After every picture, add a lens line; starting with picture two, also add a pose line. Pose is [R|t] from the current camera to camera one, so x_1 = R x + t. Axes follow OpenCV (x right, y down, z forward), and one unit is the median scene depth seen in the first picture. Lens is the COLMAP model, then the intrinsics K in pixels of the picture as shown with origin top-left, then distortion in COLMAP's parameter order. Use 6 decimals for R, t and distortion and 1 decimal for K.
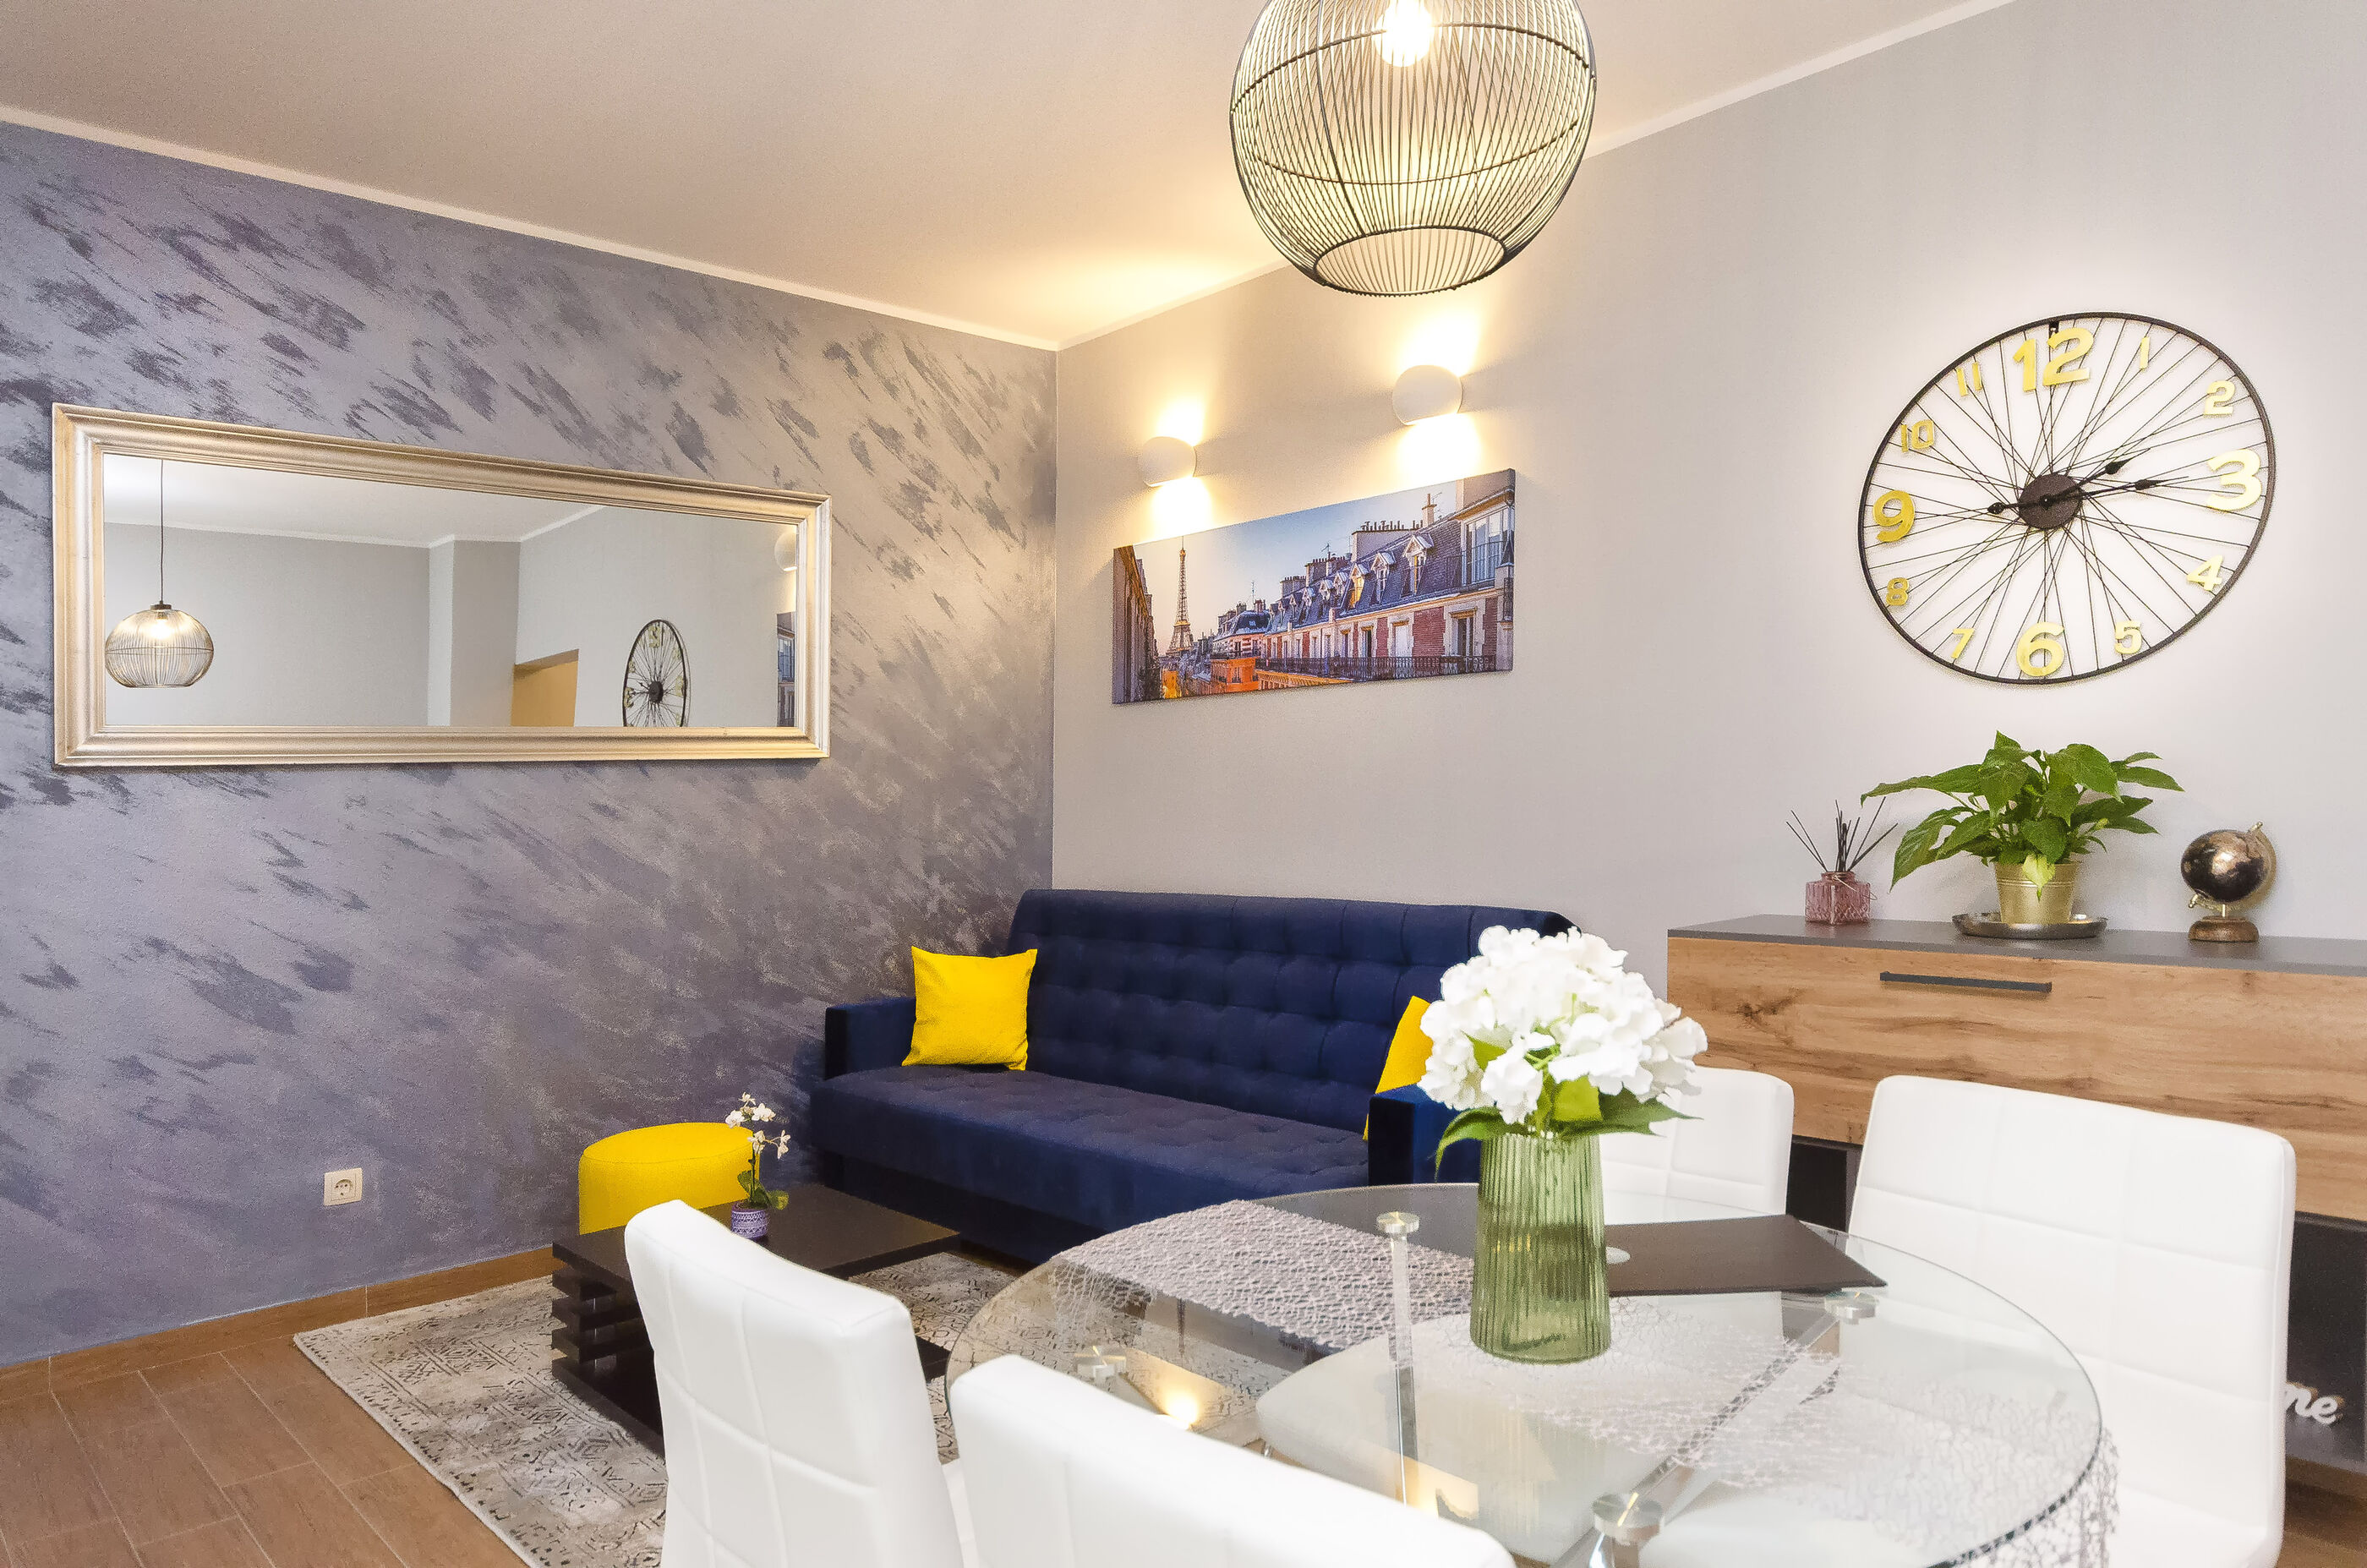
lens RADIAL K [[1493.6, 0, 1179.6], [0, 1493.6, 878.0], [0, 0, 1]] dist [0.003650, -0.000995]
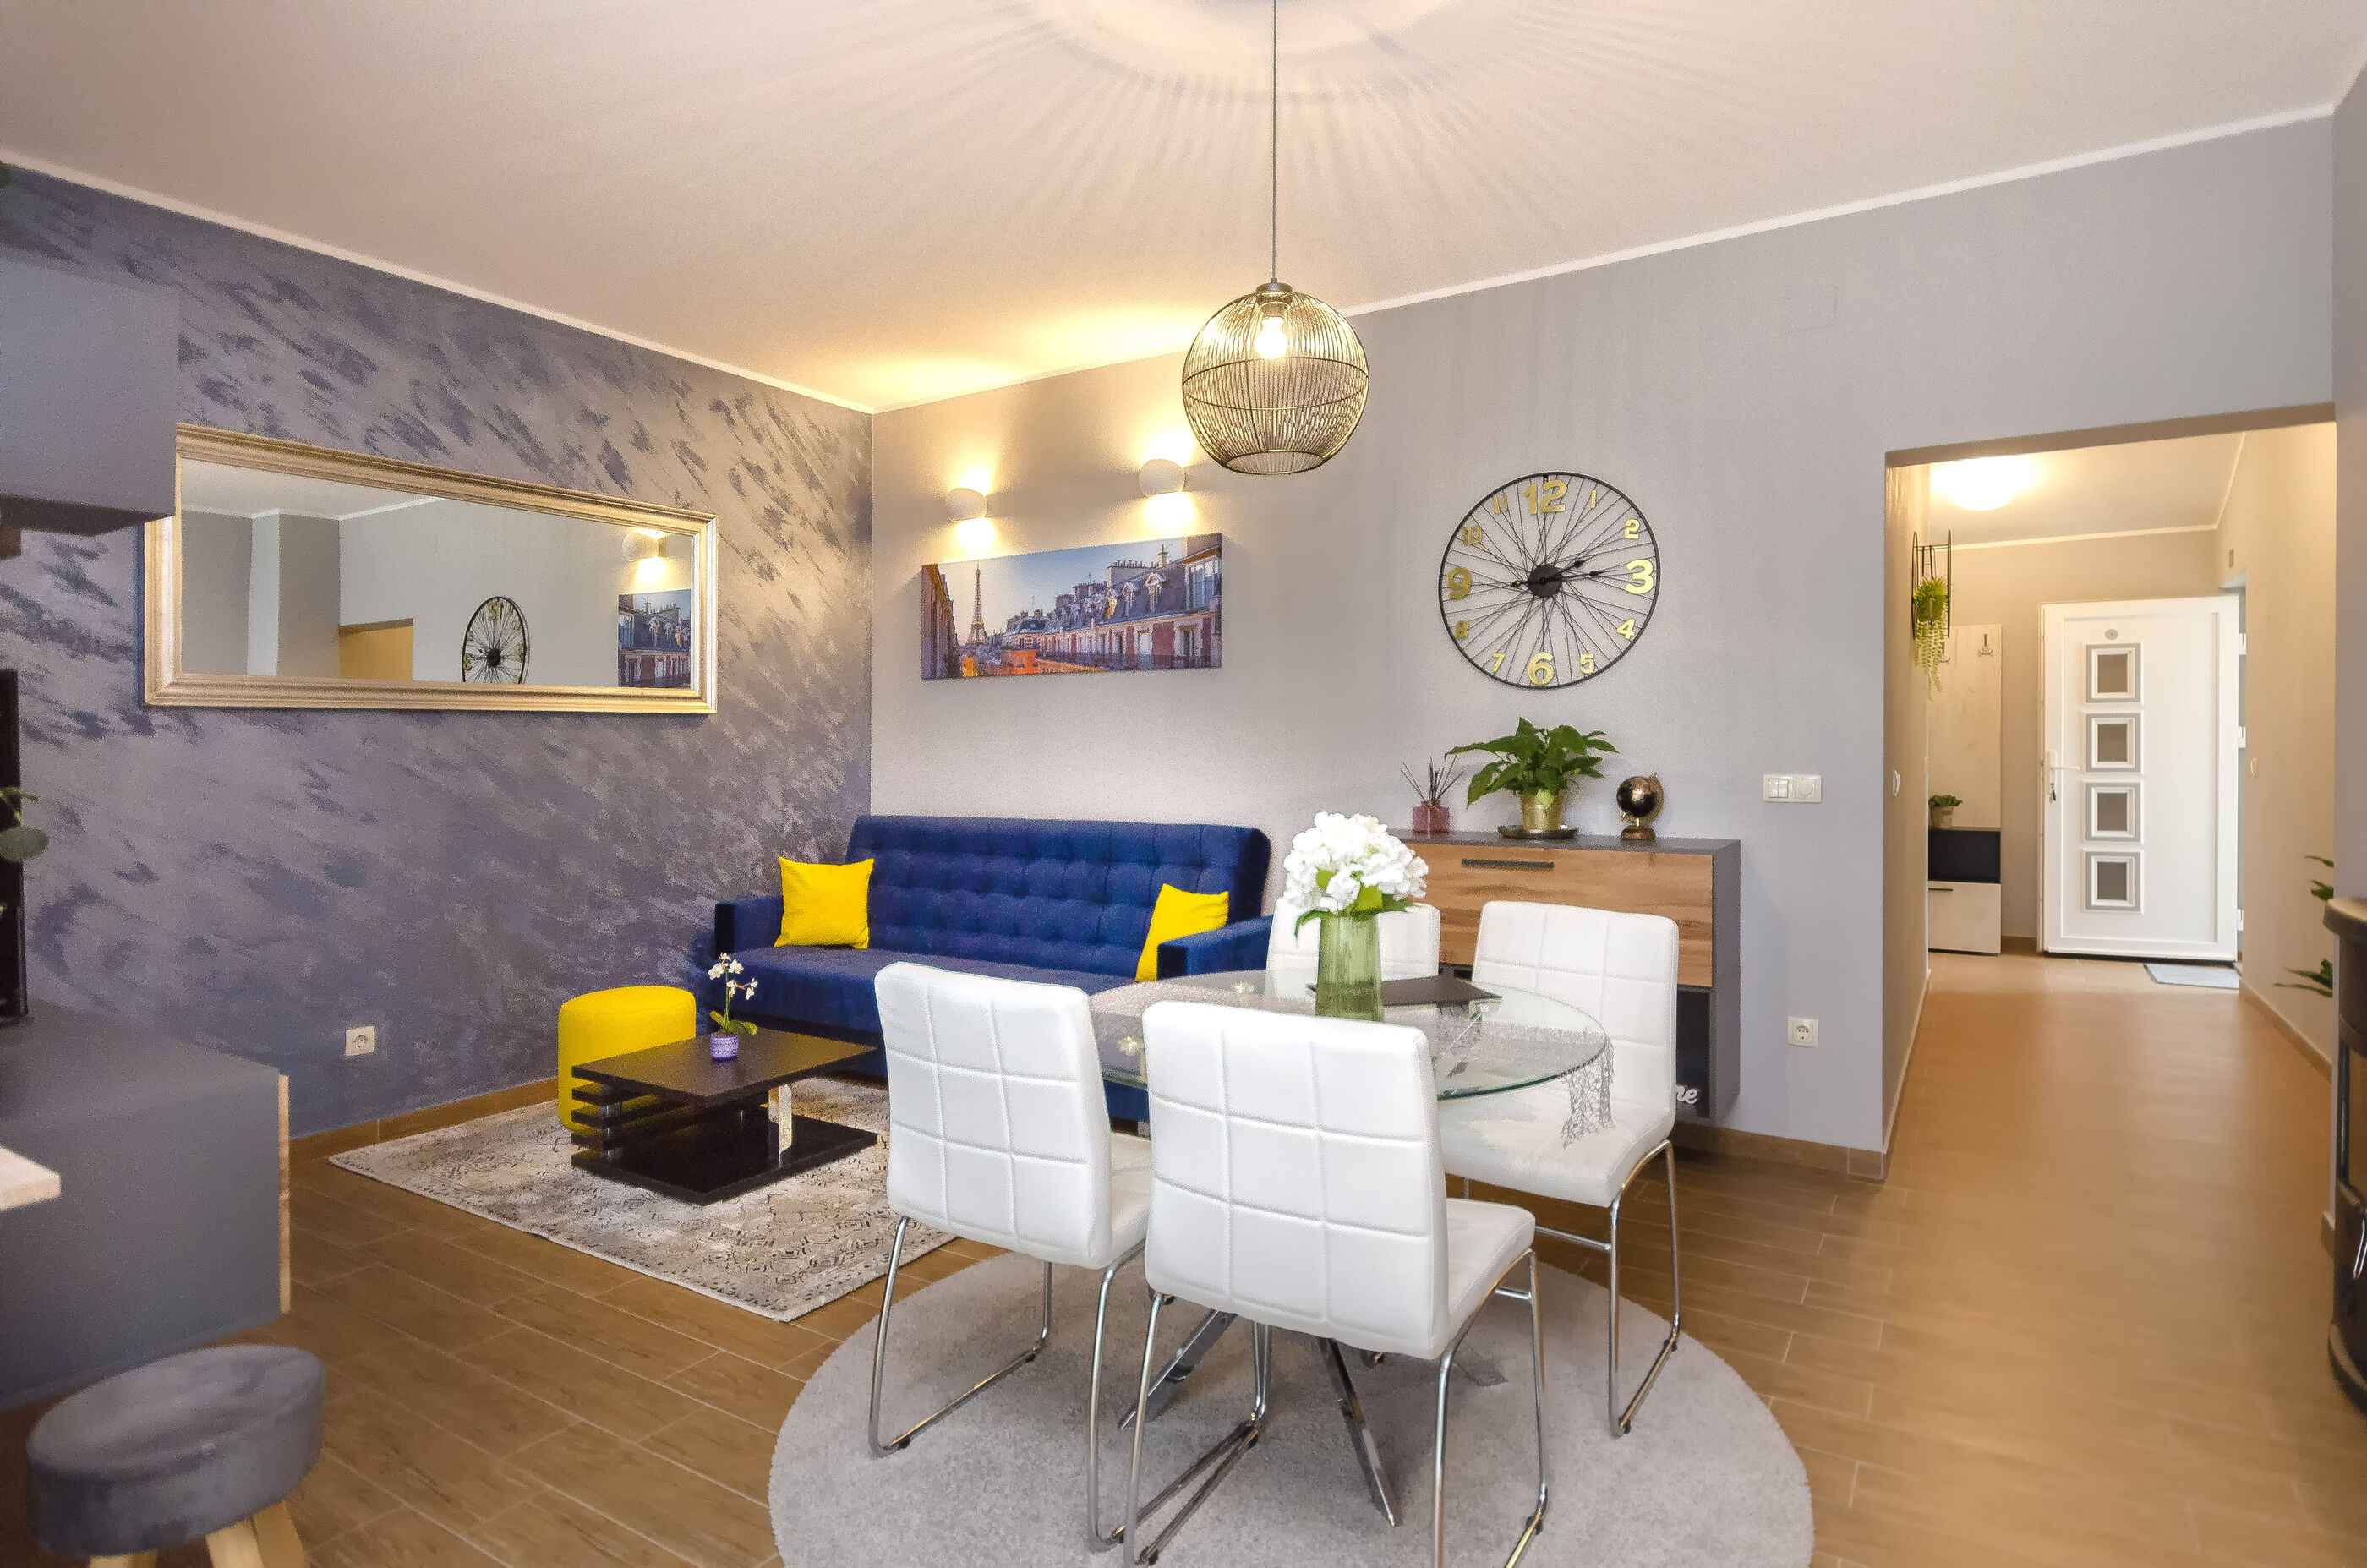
lens RADIAL K [[1274.8, 0, 1183.5], [0, 1274.8, 784.0], [0, 0, 1]] dist [0.000270, -0.000077]
pose [[0.960627, 0.011031, 0.277622, -0.163575], [-0.001624, 0.999417, -0.034091, 0.020718], [-0.277836, 0.032298, 0.960085, -0.205570]]
